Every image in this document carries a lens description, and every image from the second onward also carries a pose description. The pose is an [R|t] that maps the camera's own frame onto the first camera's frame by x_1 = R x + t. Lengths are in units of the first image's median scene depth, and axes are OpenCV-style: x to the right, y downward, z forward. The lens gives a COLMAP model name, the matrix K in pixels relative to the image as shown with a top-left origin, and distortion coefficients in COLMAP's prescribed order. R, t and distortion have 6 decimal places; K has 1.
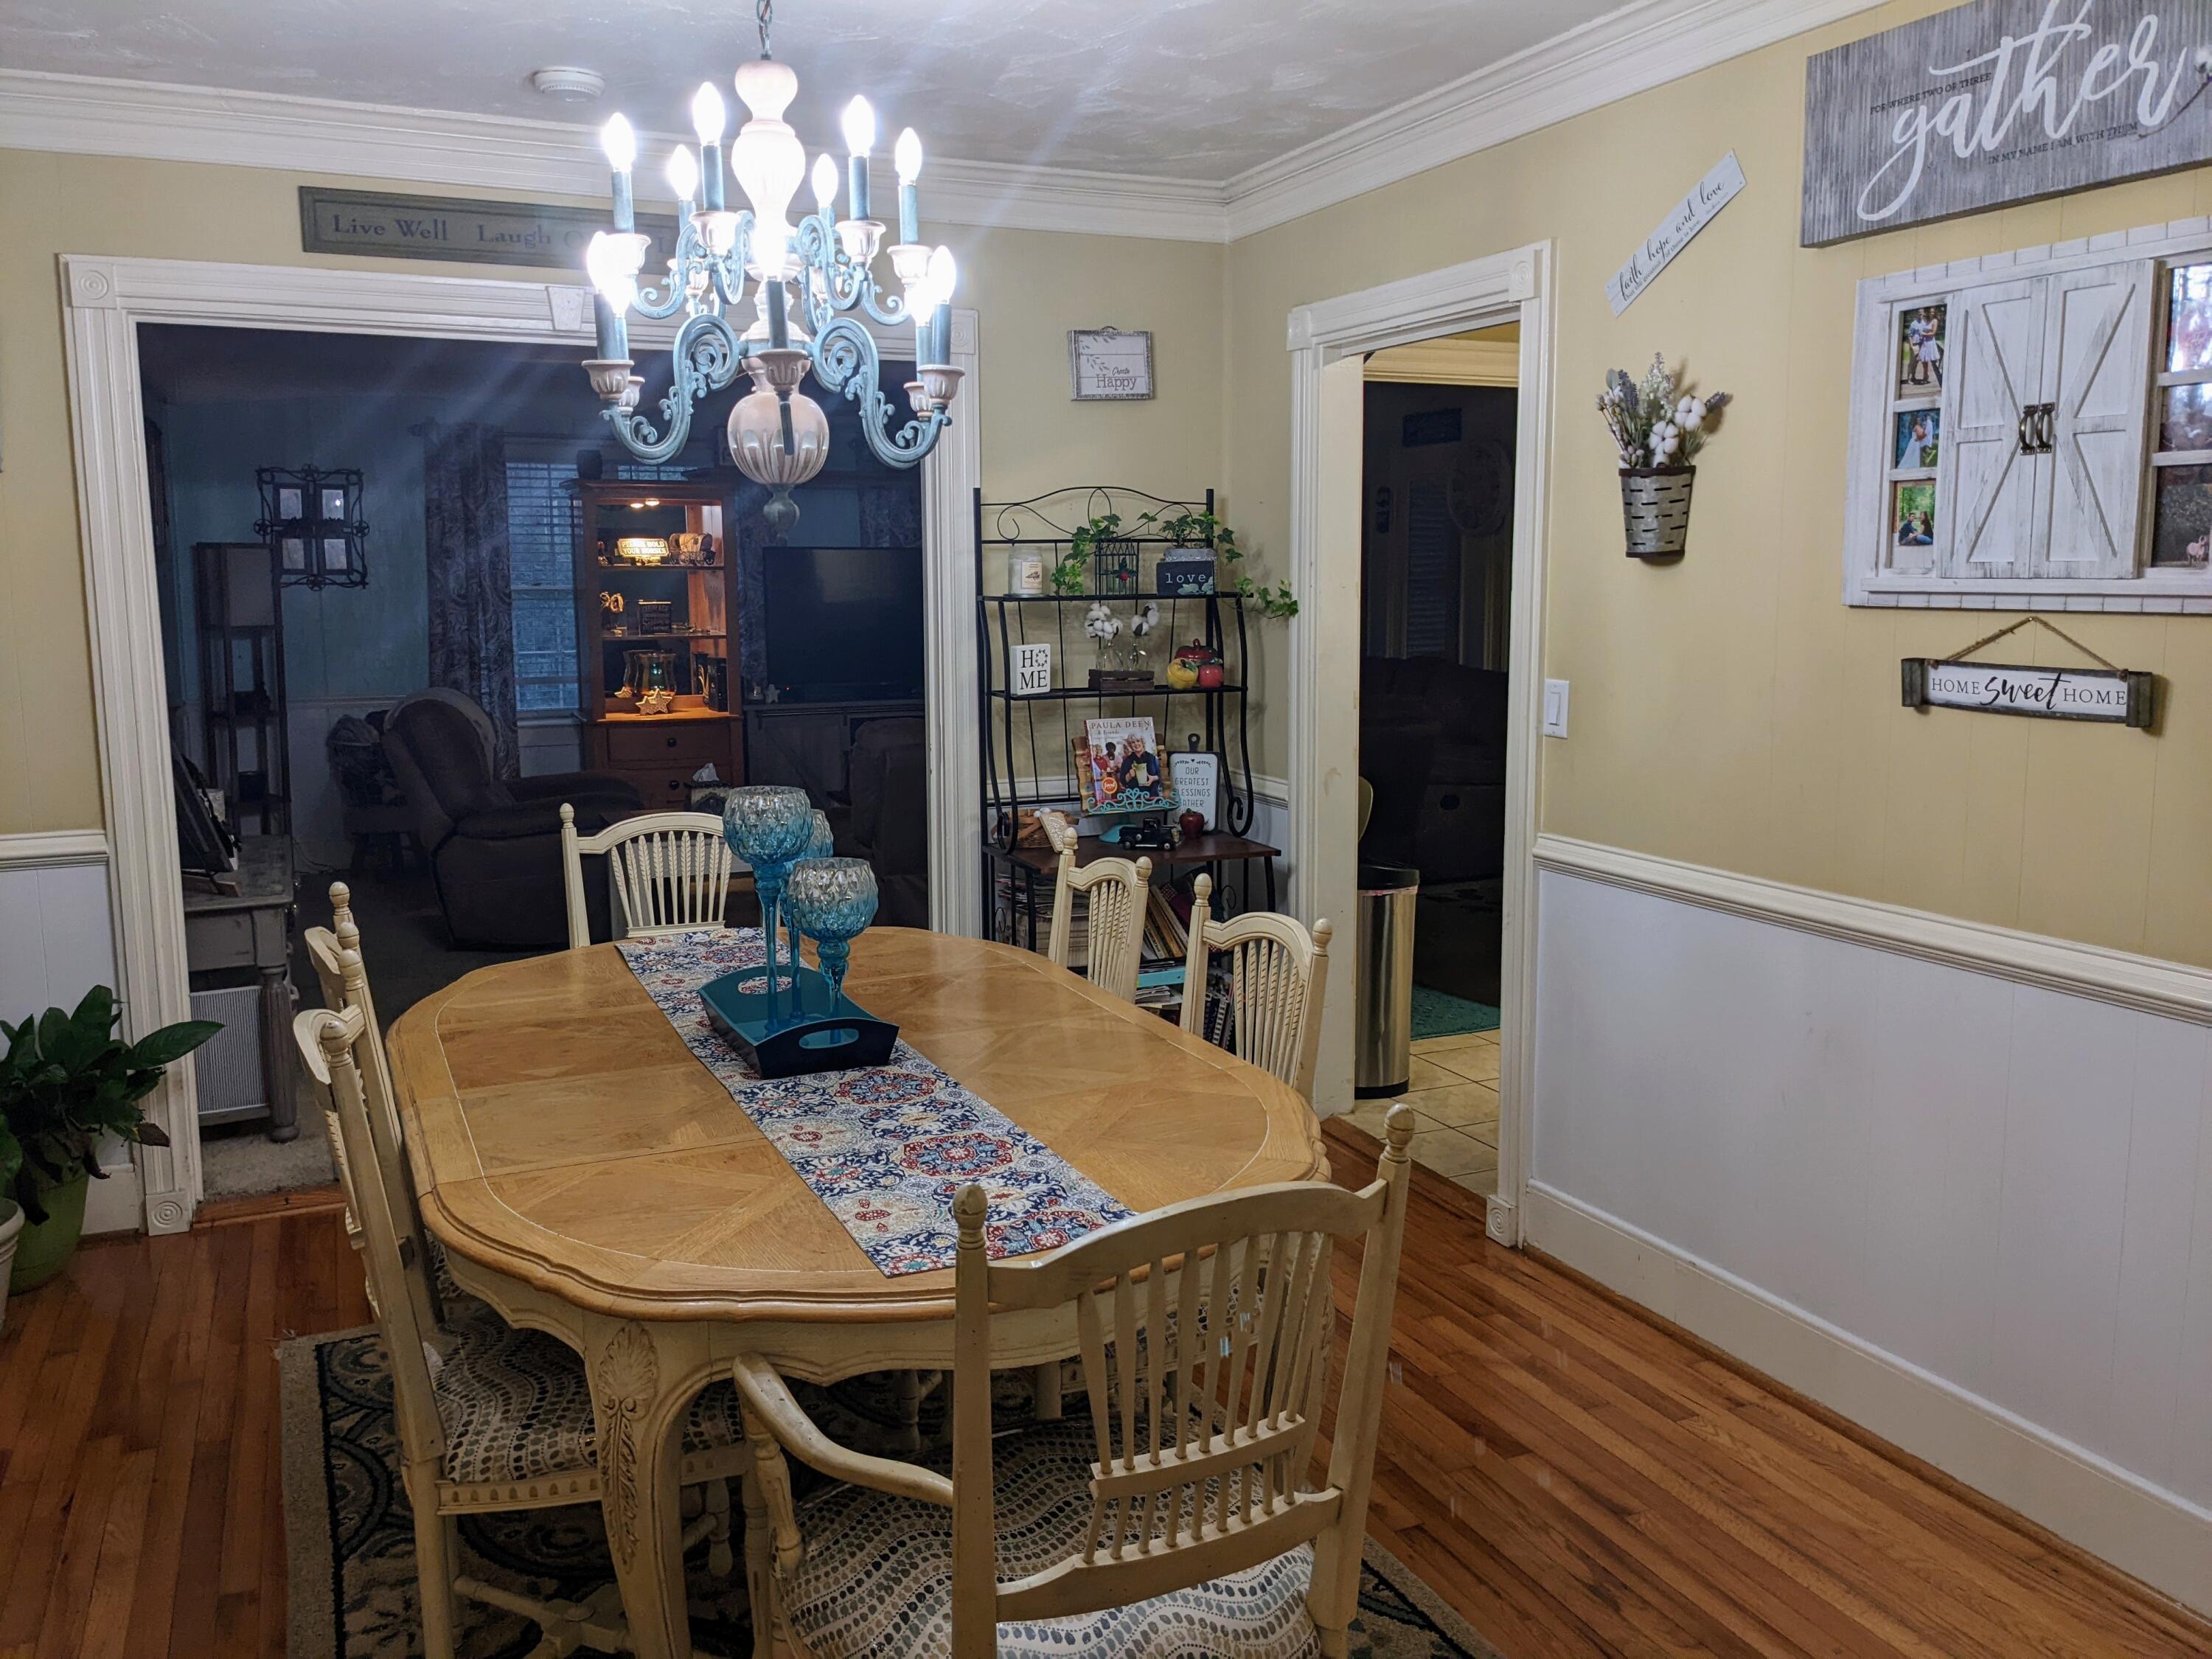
lens RADIAL K [[1729.5, 0, 1106.0], [0, 1729.5, 829.5], [0, 0, 1]] dist [0.009684, -0.069796]
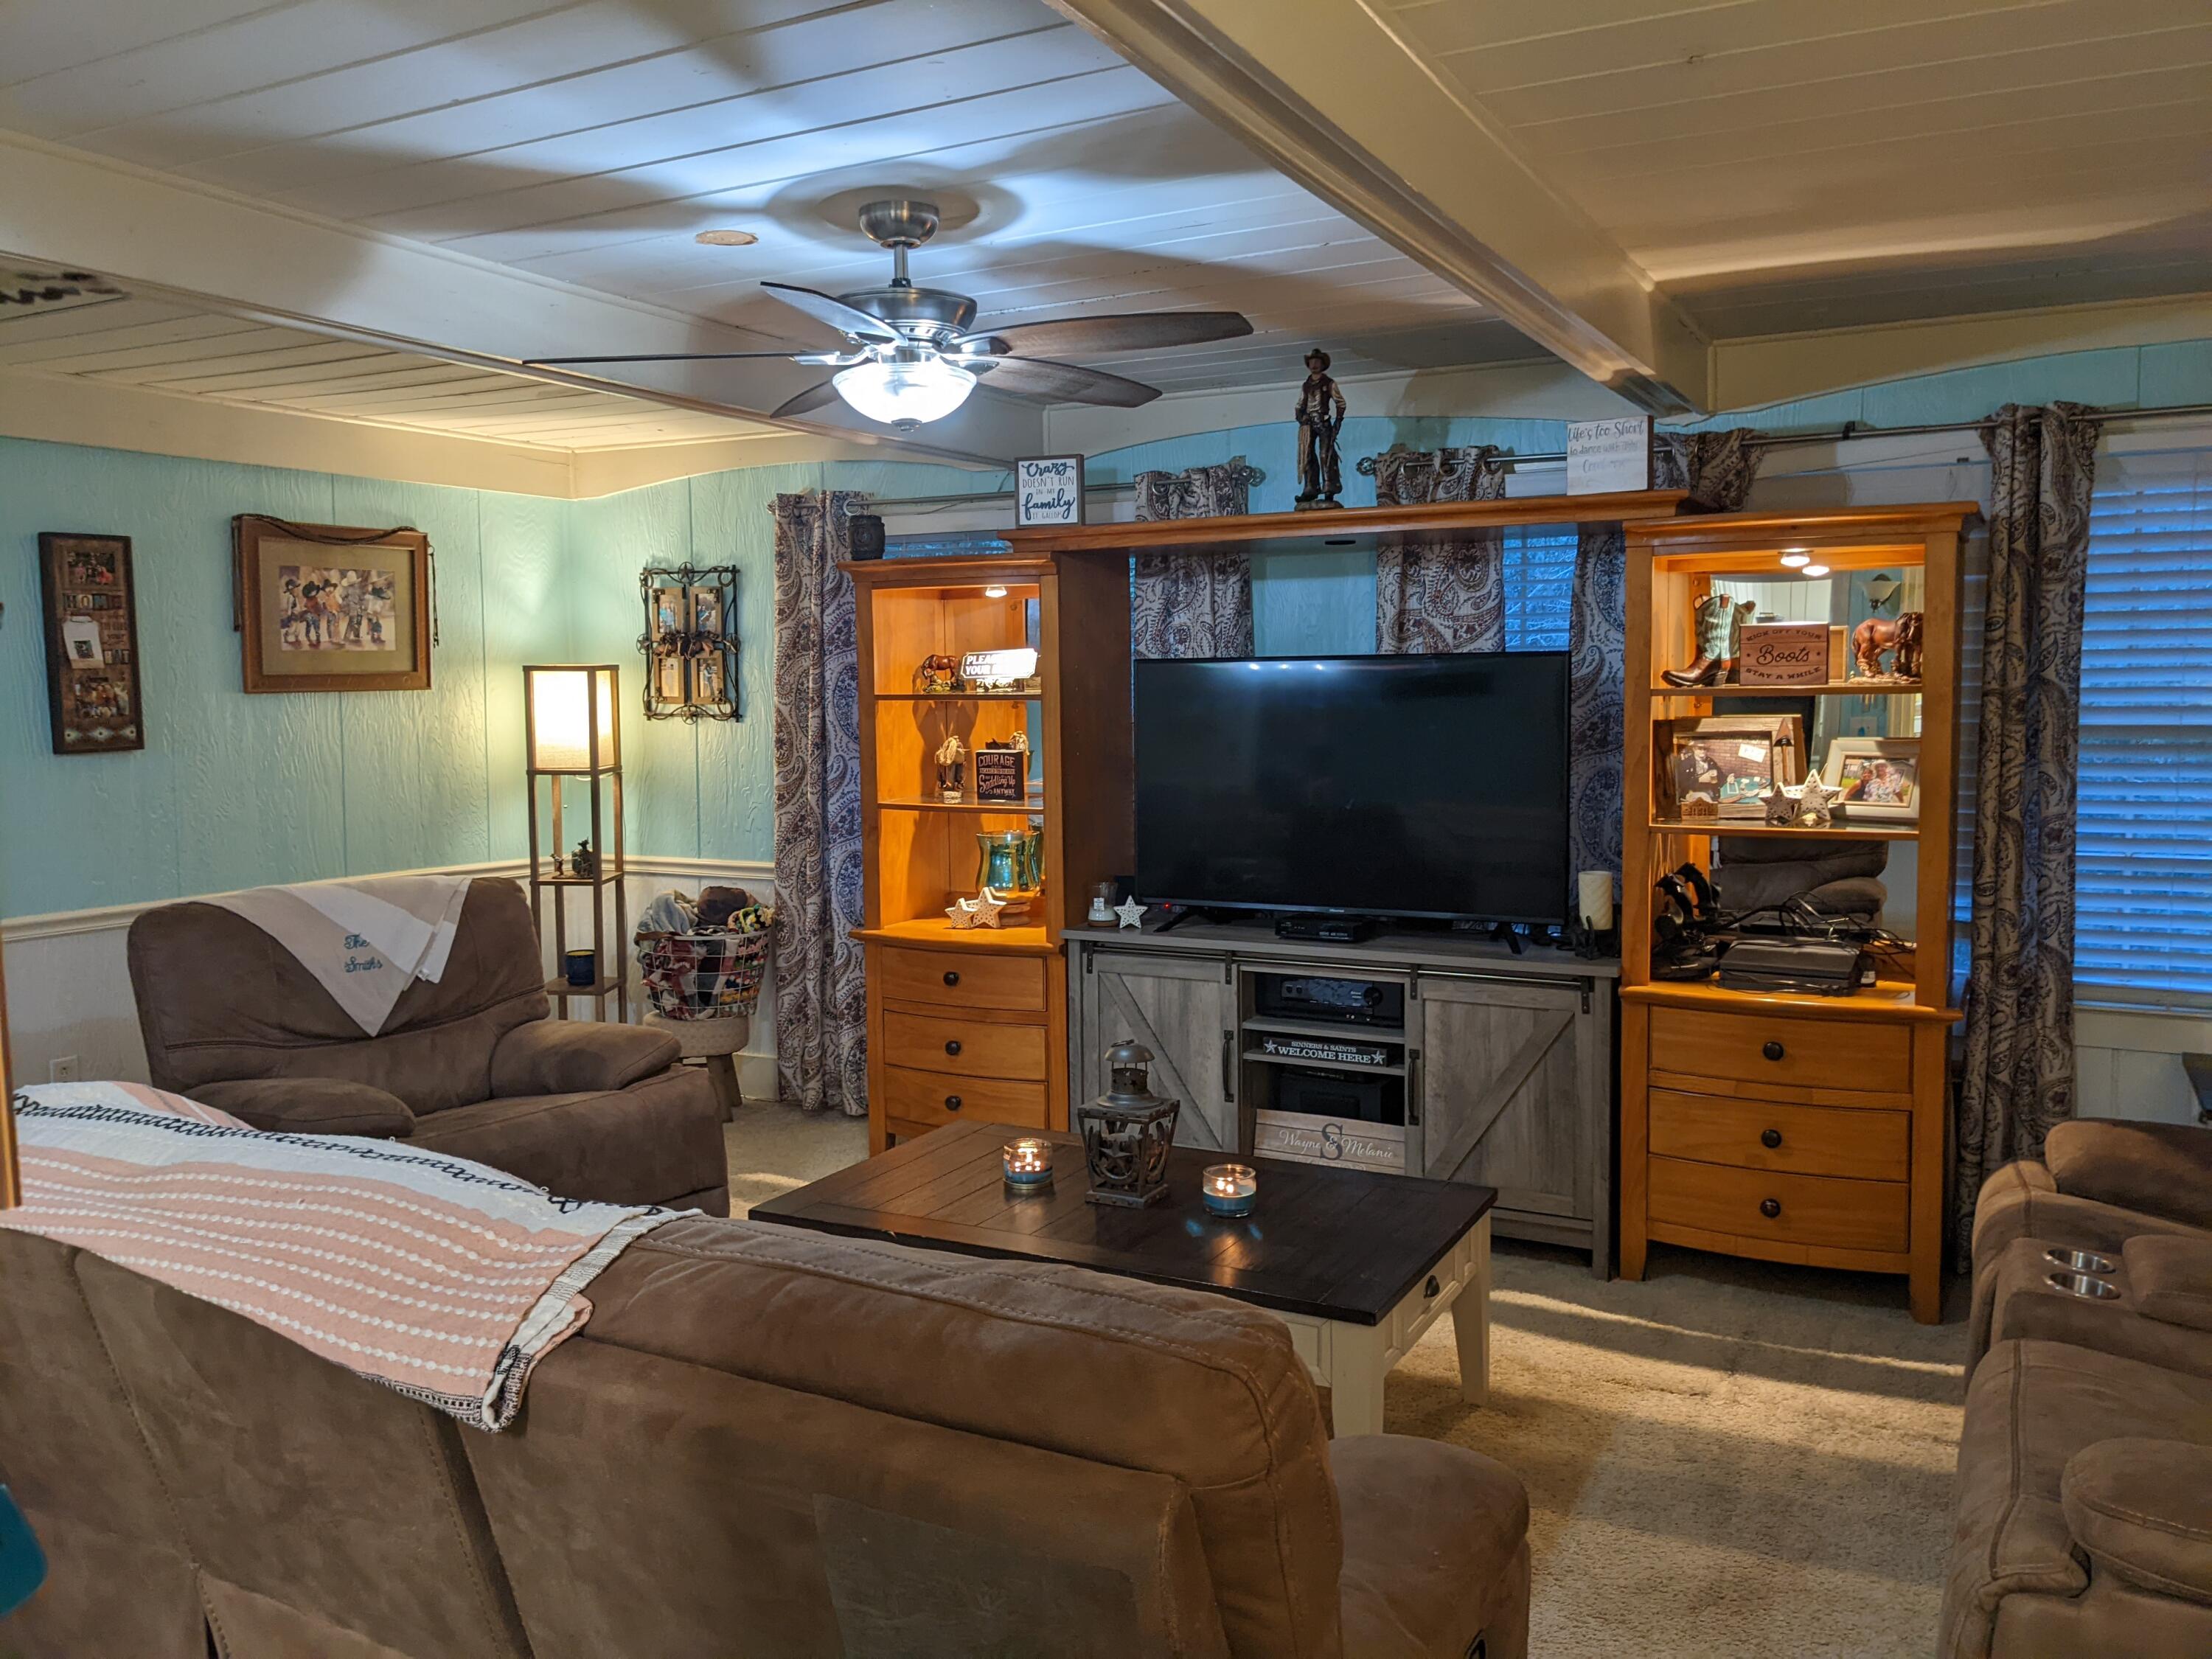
lens RADIAL K [[1729.5, 0, 1106.0], [0, 1729.5, 829.5], [0, 0, 1]] dist [0.009684, -0.069796]
pose [[0.603268, 0.062424, -0.795092, 0.260901], [-0.111662, 0.993724, -0.006704, -0.102620], [0.789683, 0.092826, 0.606452, 0.651986]]
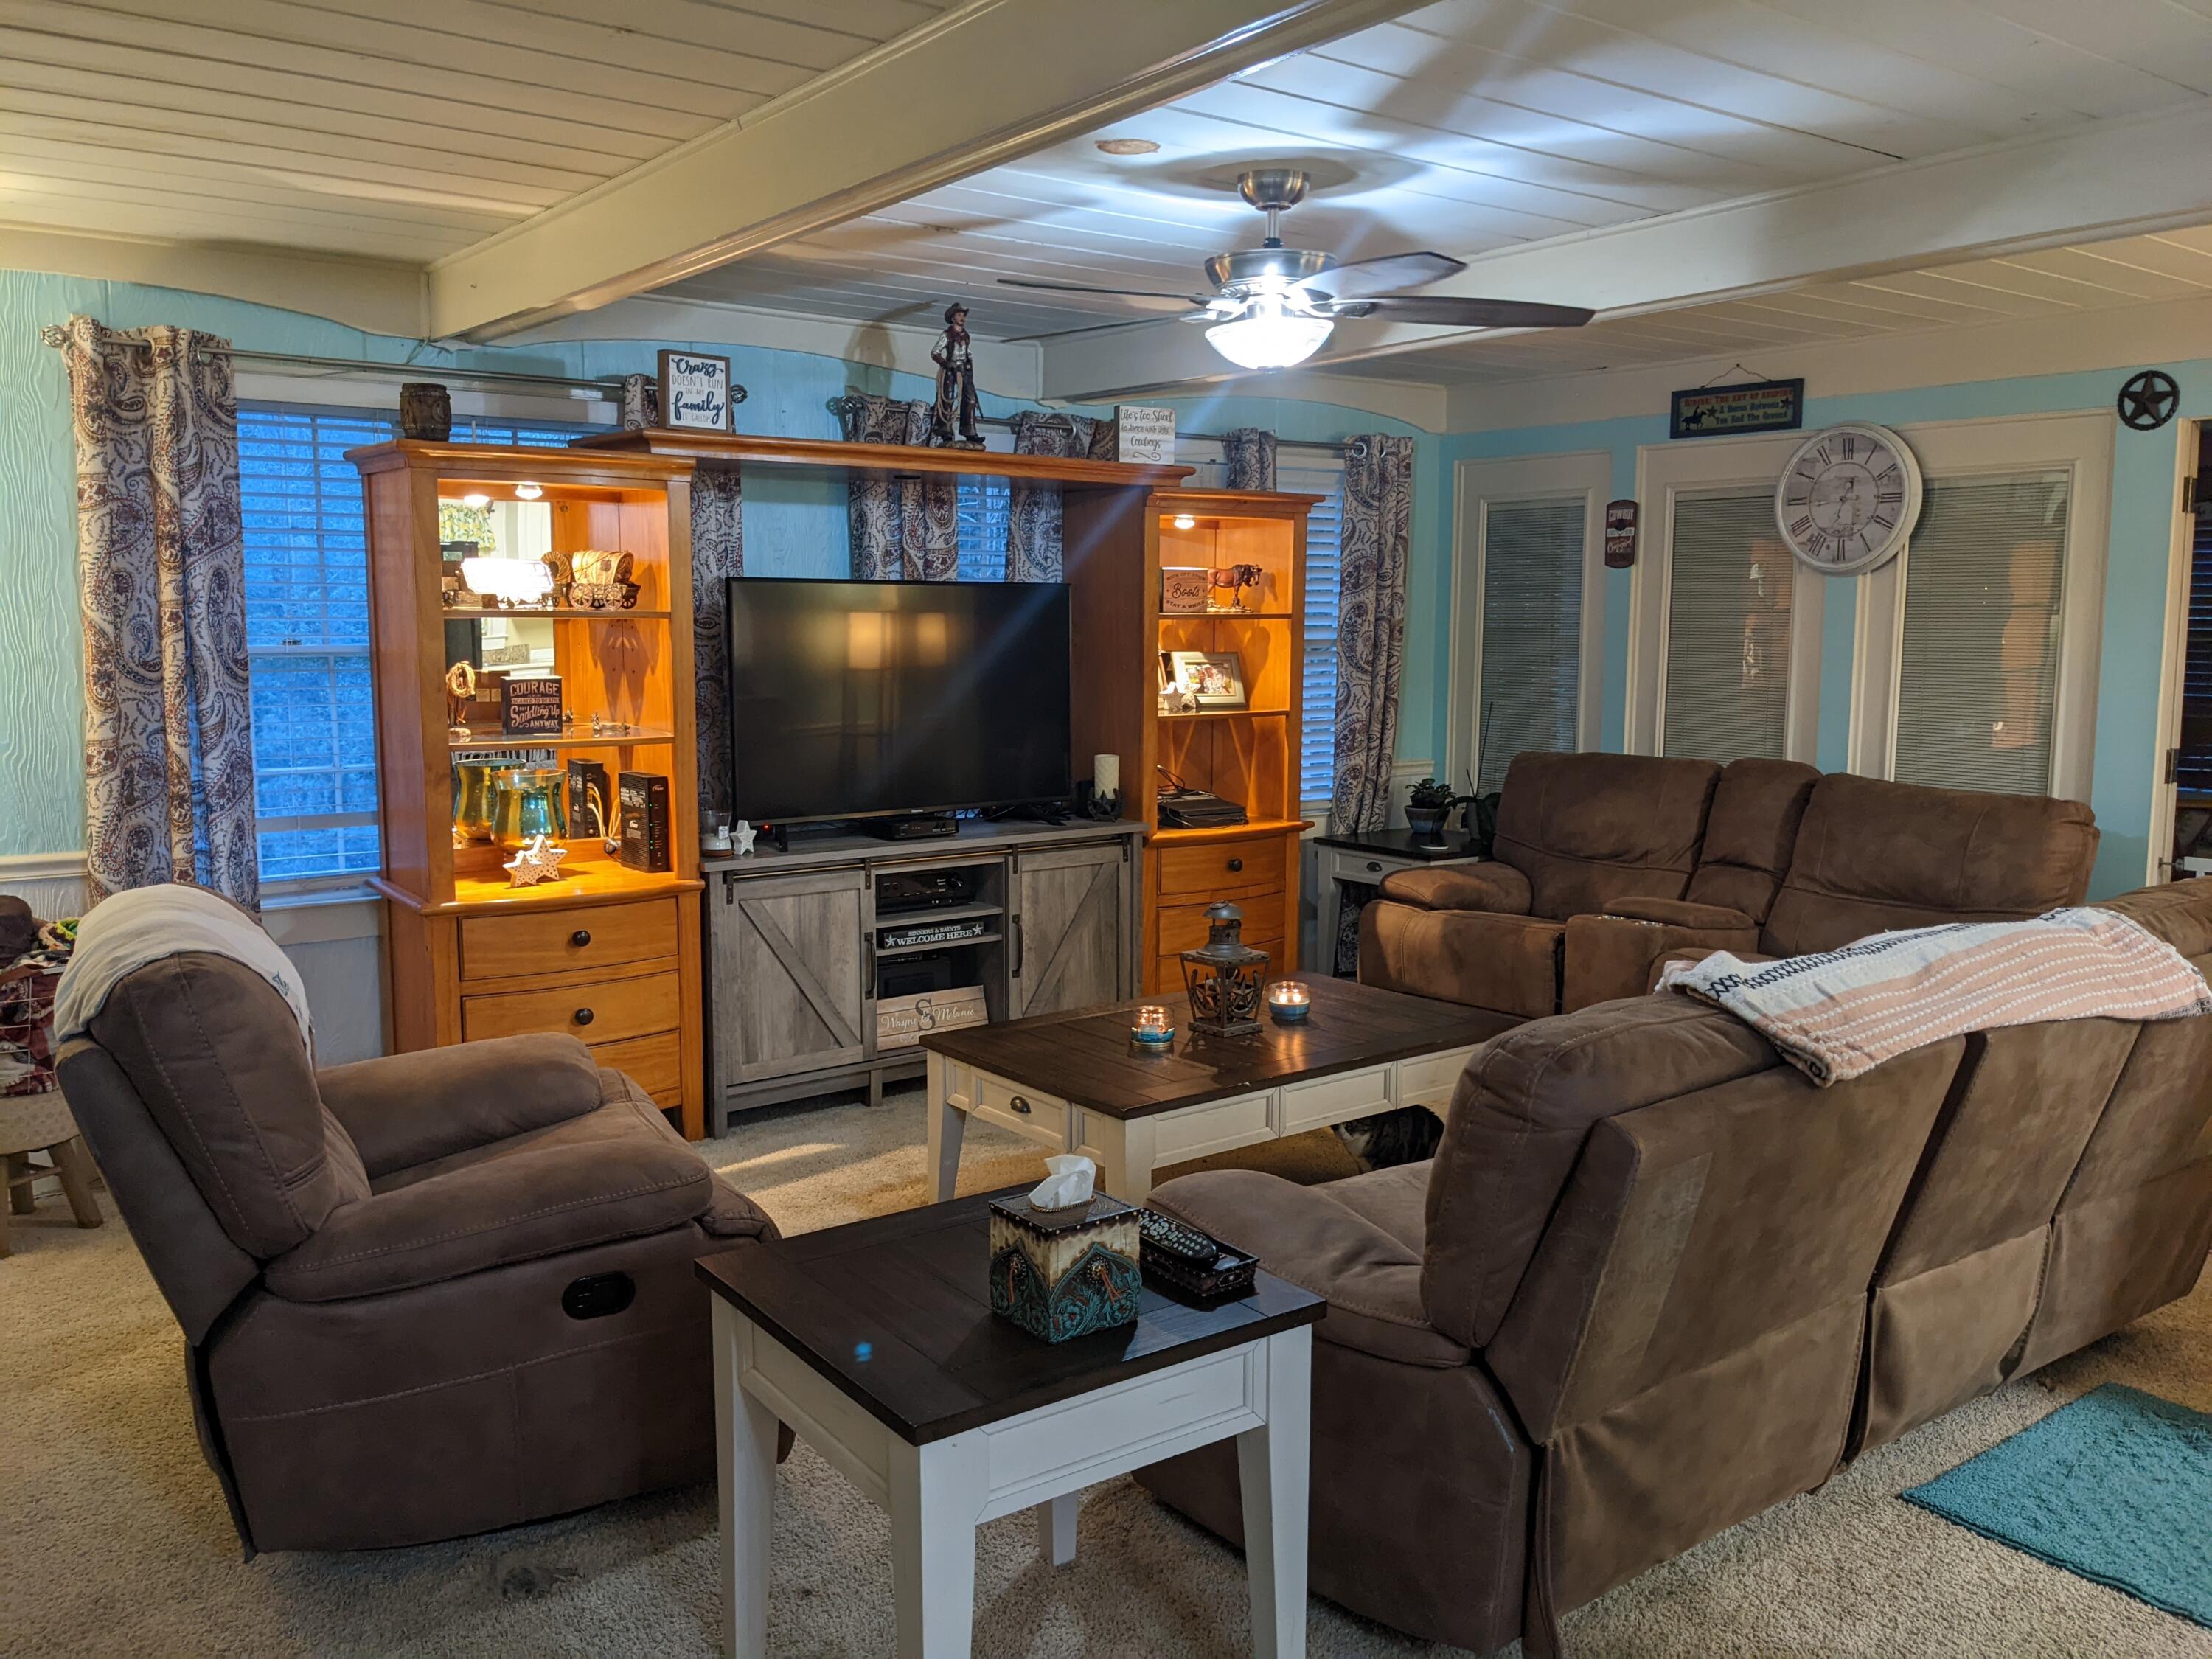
lens RADIAL K [[1686.2, 0, 1064.1], [0, 1686.2, 859.6], [0, 0, 1]] dist [0.062668, -0.202005]
pose [[0.977297, -0.023214, 0.210600, -0.210093], [0.024345, 0.999700, -0.002776, -0.068173], [-0.210472, 0.007840, 0.977568, 0.444954]]
